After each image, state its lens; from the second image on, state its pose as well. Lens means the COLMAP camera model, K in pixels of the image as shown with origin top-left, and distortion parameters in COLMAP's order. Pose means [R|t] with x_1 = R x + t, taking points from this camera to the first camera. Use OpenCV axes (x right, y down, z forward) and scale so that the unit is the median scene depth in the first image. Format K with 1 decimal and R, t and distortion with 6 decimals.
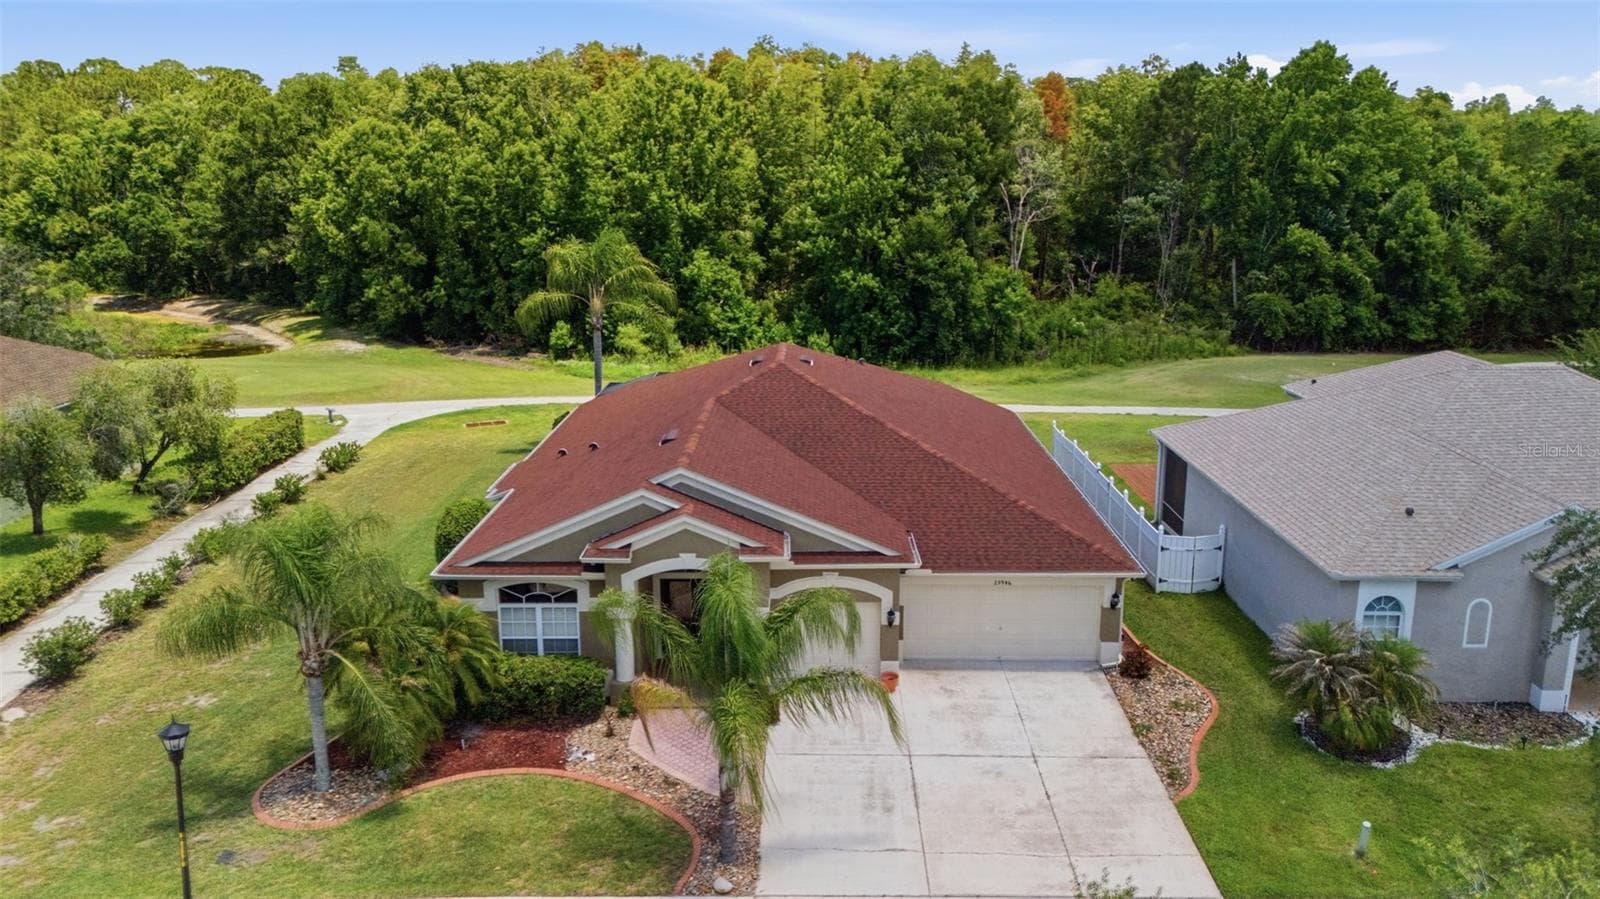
lens RADIAL K [[1137.1, 0, 807.9], [0, 1137.1, 442.9], [0, 0, 1]] dist [0.075870, -0.074643]
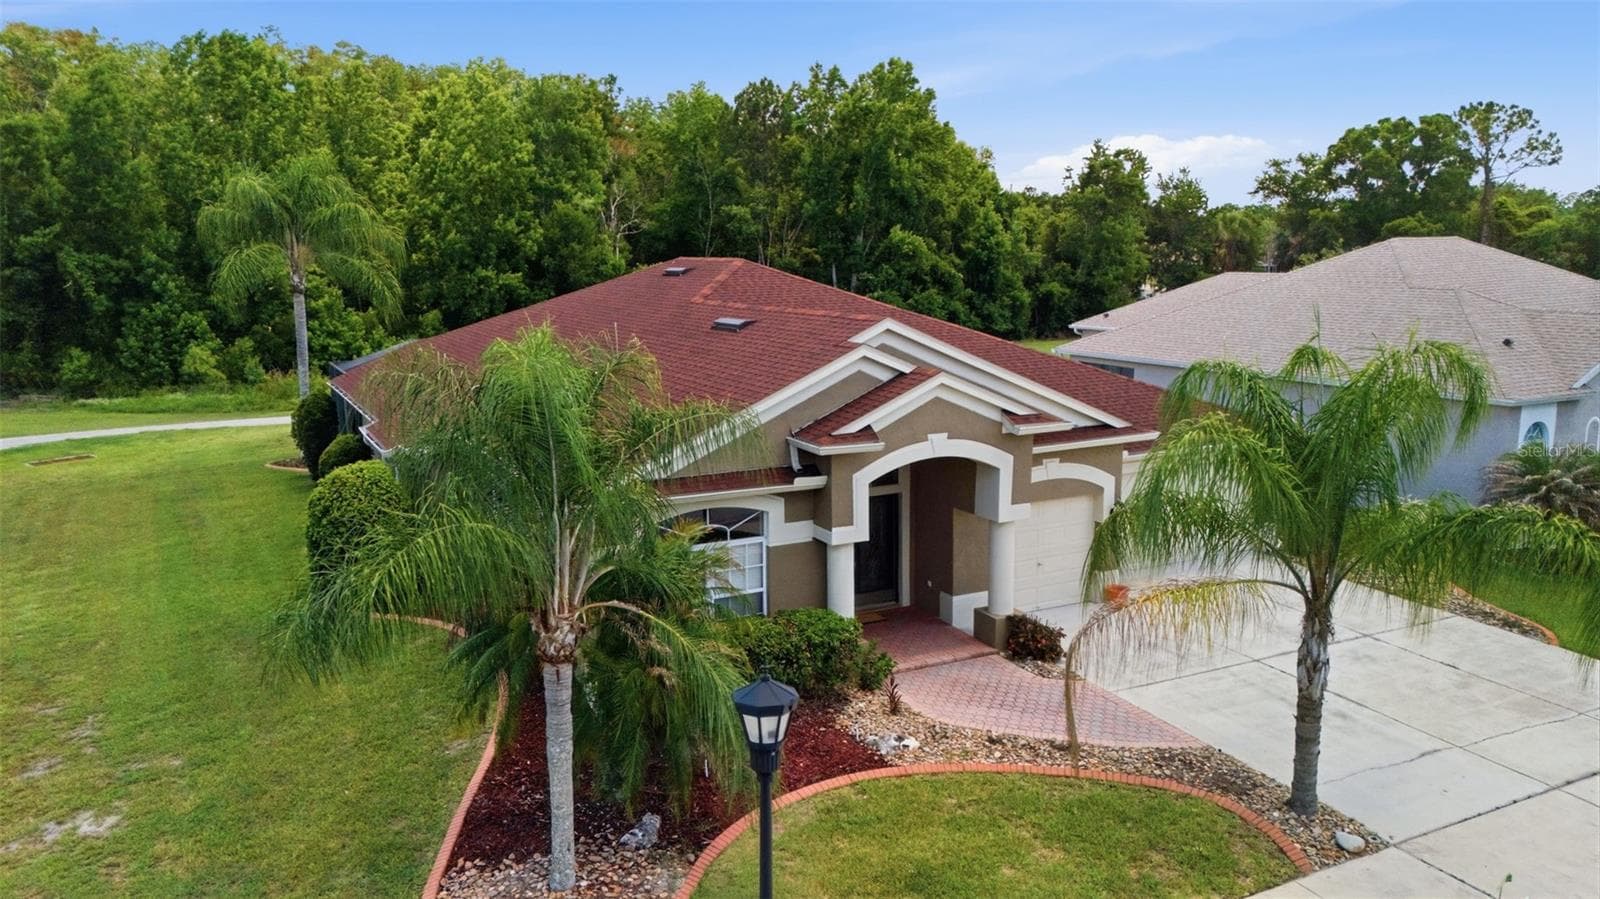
lens RADIAL K [[1137.1, 0, 807.9], [0, 1137.1, 442.9], [0, 0, 1]] dist [0.075870, -0.074643]
pose [[0.886737, -0.085938, 0.454216, -0.144992], [0.113201, 0.993020, -0.033115, 0.034523], [-0.448200, 0.080782, 0.890276, 0.124773]]
